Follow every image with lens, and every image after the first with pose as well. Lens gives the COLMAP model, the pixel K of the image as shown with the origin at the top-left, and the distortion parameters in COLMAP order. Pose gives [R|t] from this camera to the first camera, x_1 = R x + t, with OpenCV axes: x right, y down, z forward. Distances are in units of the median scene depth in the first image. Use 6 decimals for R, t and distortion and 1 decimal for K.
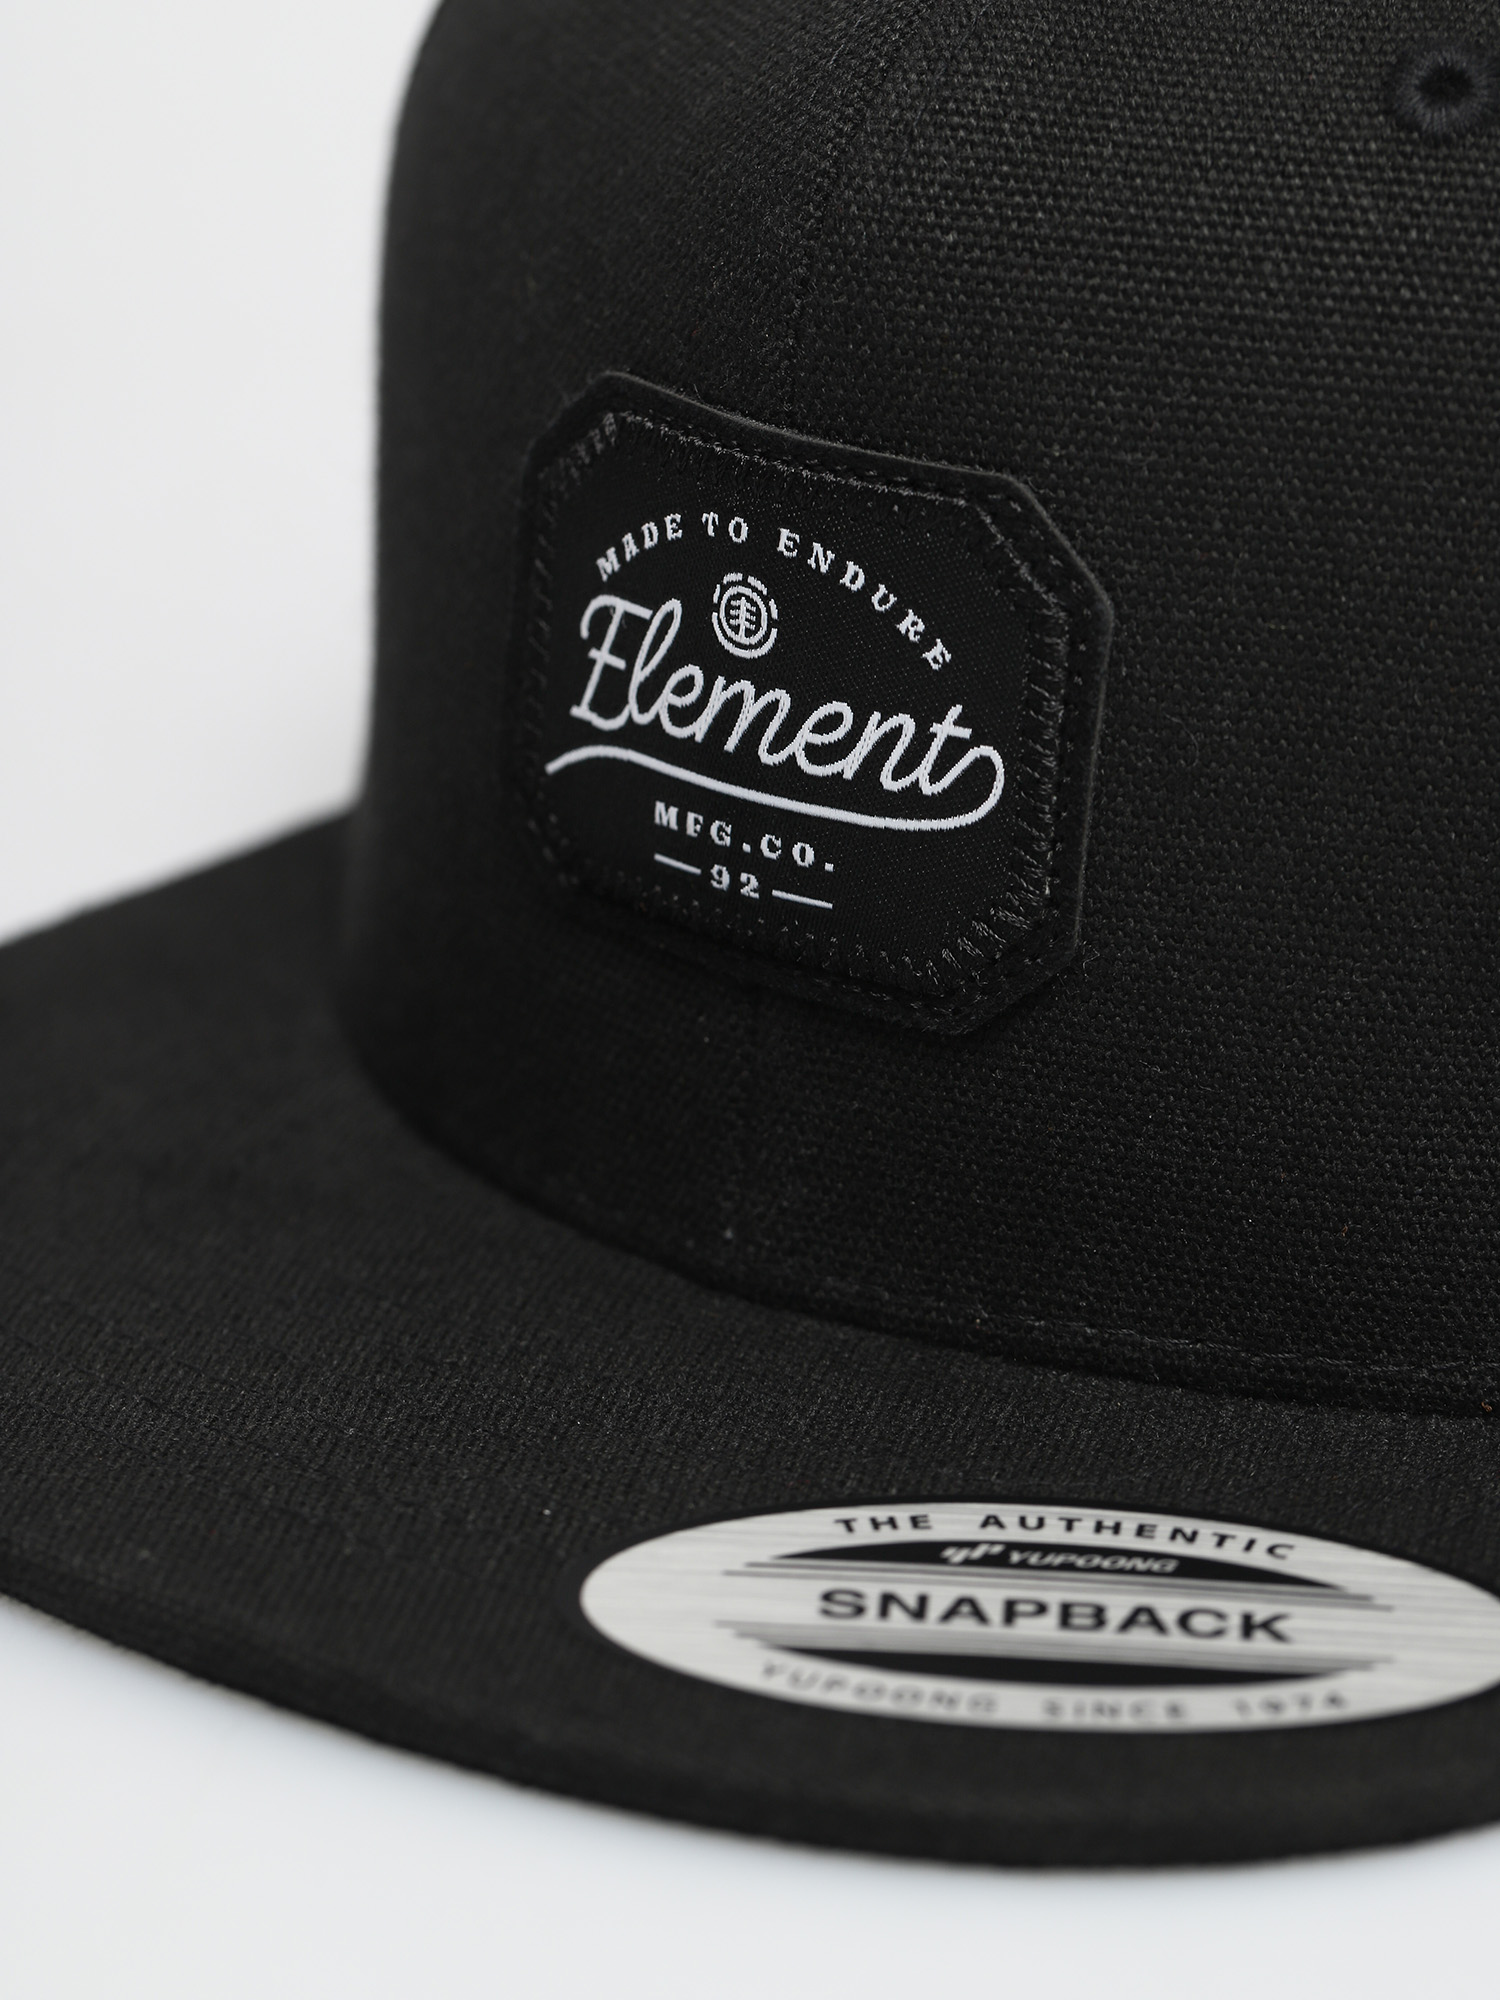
lens RADIAL K [[7592.7, 0, 750.0], [0, 7592.7, 1000.0], [0, 0, 1]] dist [0.615474, -26.755022]
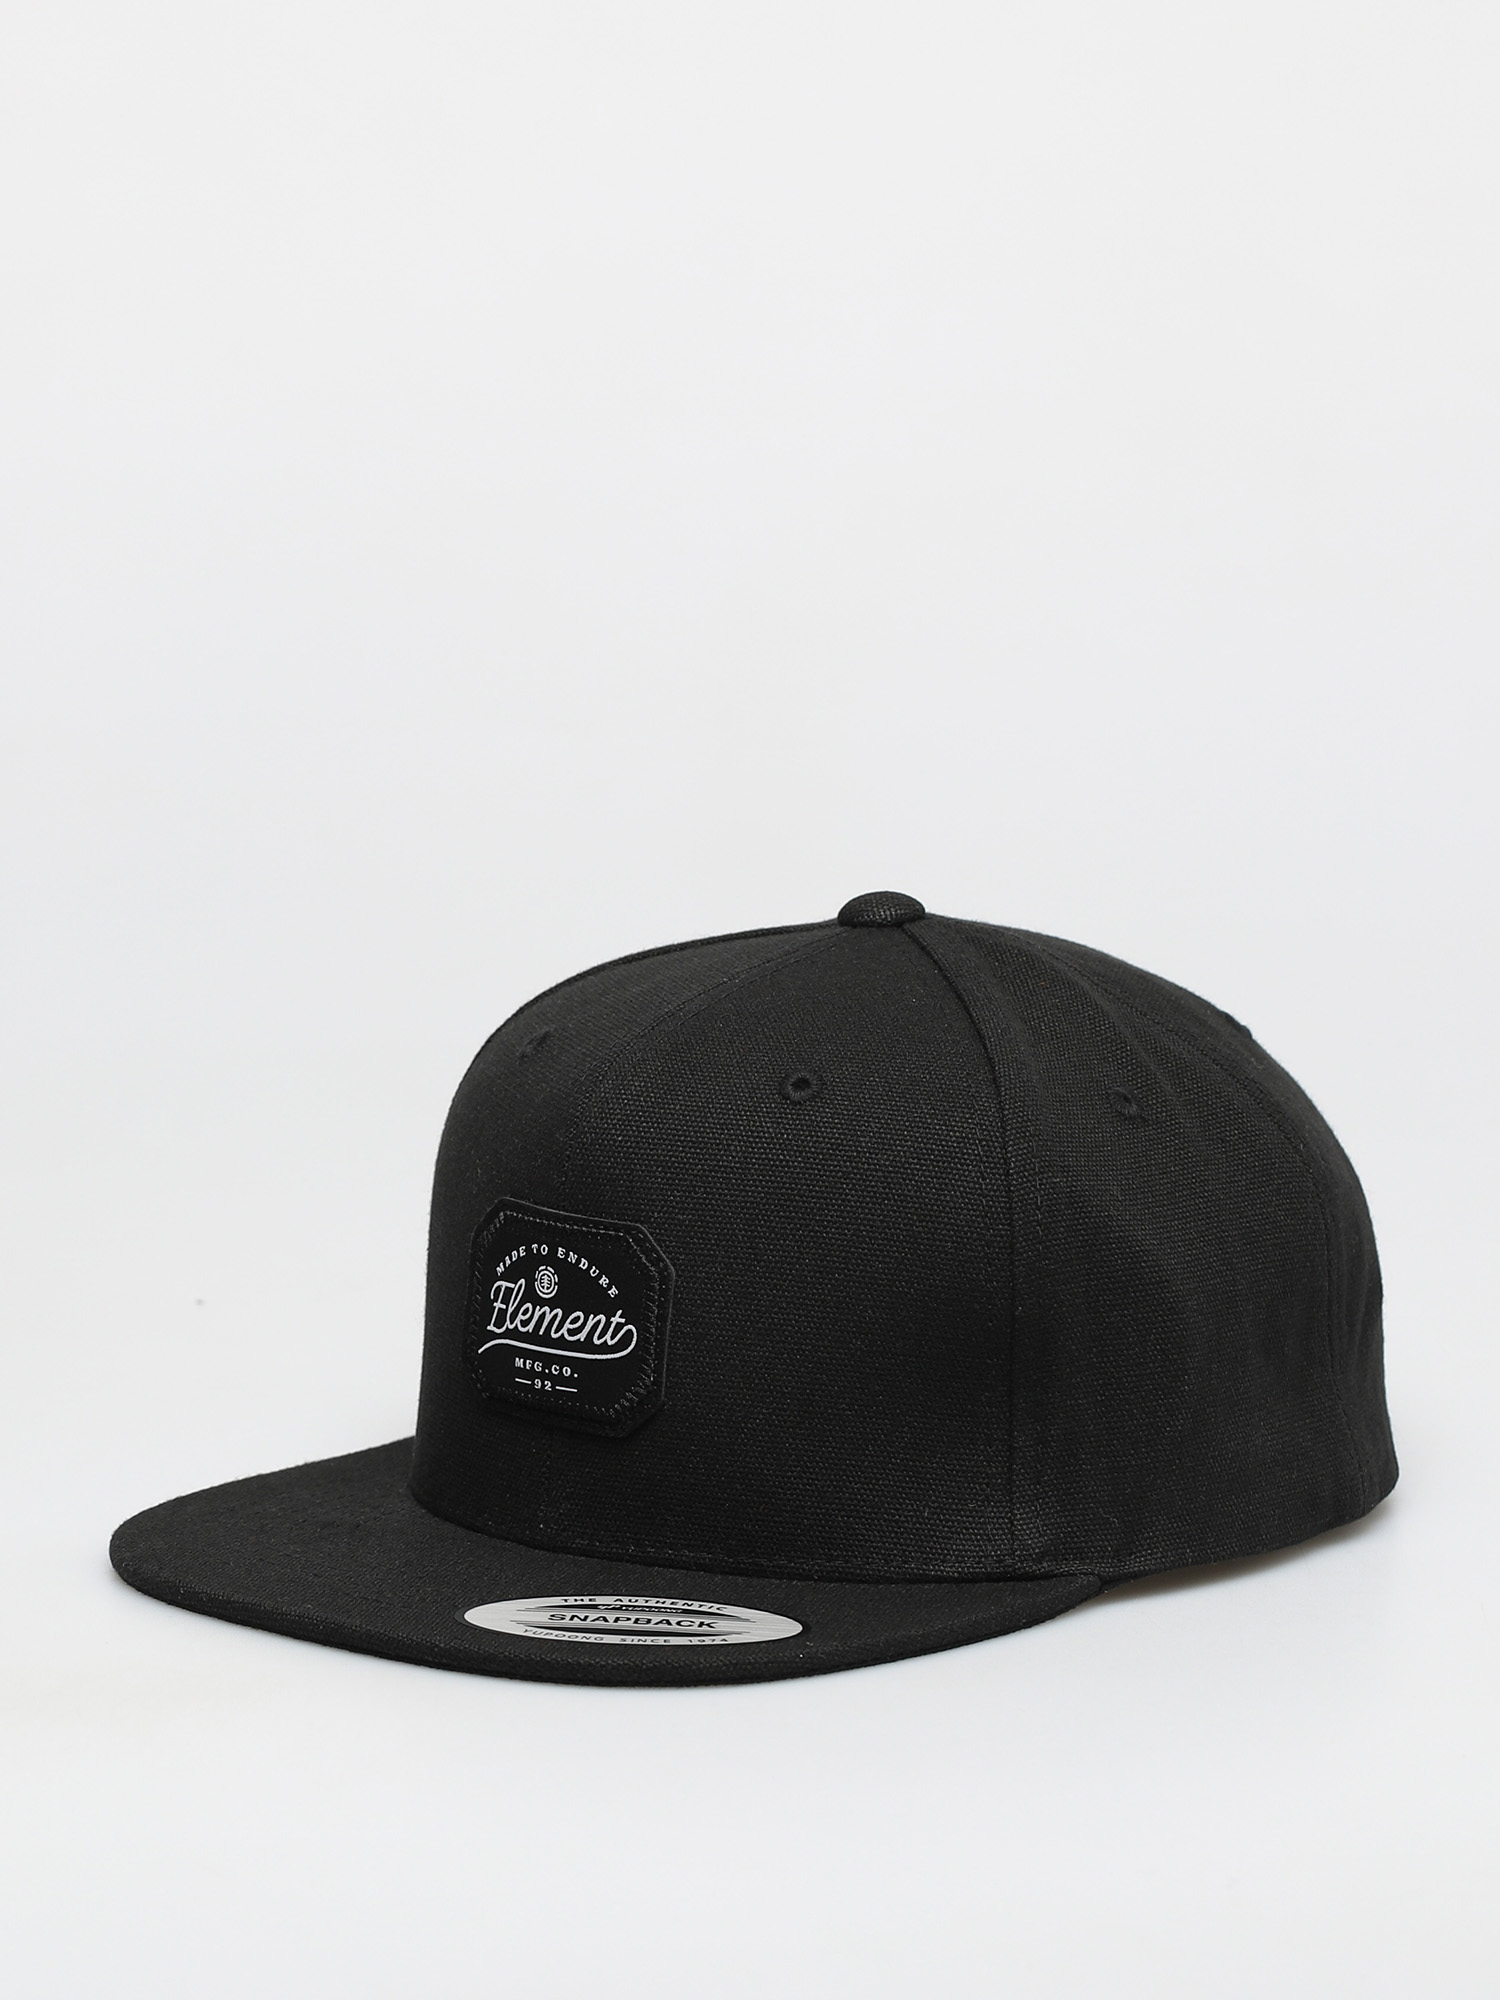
lens RADIAL K [[7592.7, 0, 750.0], [0, 7592.7, 1000.0], [0, 0, 1]] dist [0.615474, -26.755022]
pose [[0.997572, 0.006137, -0.069376, 0.256359], [-0.020887, 0.976620, -0.213955, 0.424457], [0.066441, 0.214884, 0.974377, -1.628899]]
